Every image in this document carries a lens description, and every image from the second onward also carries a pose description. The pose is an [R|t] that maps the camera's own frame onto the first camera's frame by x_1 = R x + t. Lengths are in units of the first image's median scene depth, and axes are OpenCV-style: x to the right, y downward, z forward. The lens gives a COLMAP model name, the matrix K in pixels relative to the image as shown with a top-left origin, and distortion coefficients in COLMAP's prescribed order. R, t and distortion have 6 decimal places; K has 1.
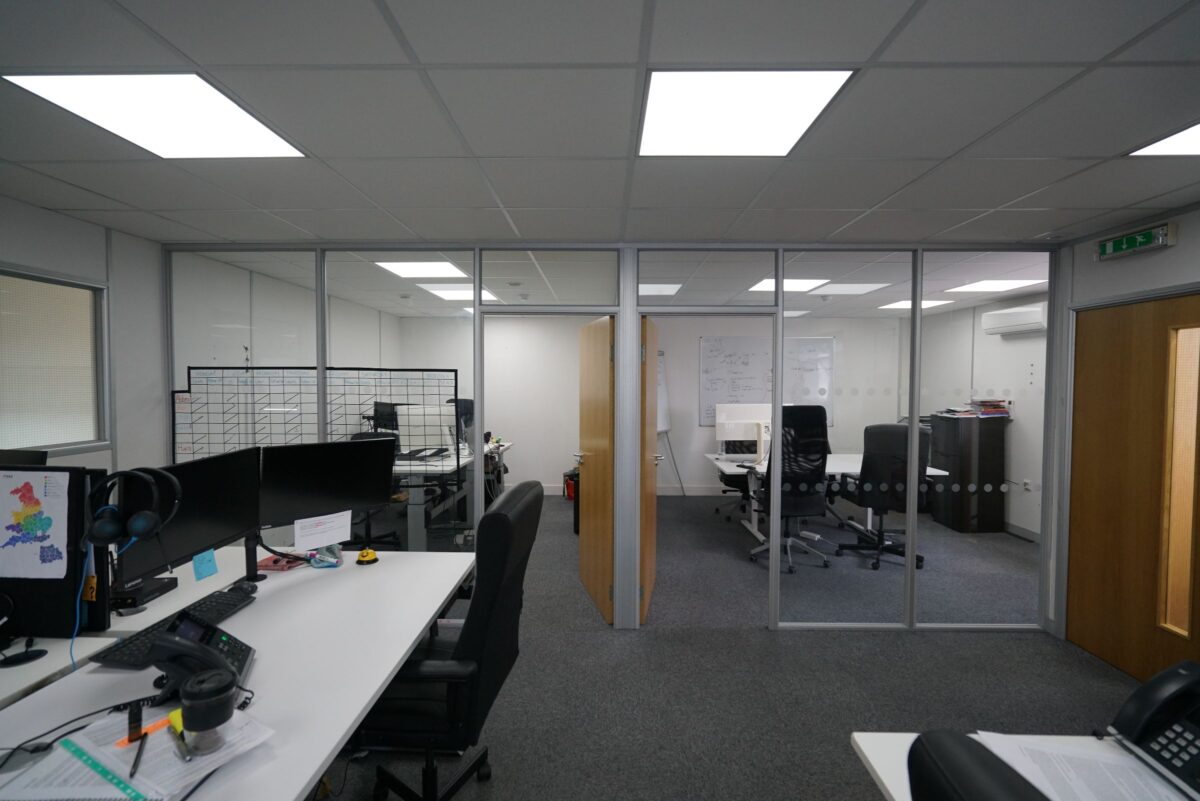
lens RADIAL K [[534.6, 0, 596.6], [0, 534.6, 397.4], [0, 0, 1]] dist [-0.001275, 0.000537]
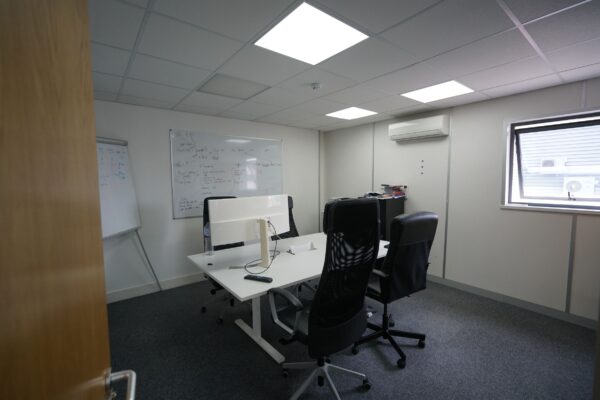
lens RADIAL K [[267.3, 0, 298.3], [0, 267.3, 198.5], [0, 0, 1]] dist [-0.001275, 0.000537]
pose [[0.773755, -0.054952, 0.631097, 0.071054], [0.030745, 0.998314, 0.049232, -0.003664], [-0.632738, -0.018690, 0.774140, 0.559426]]
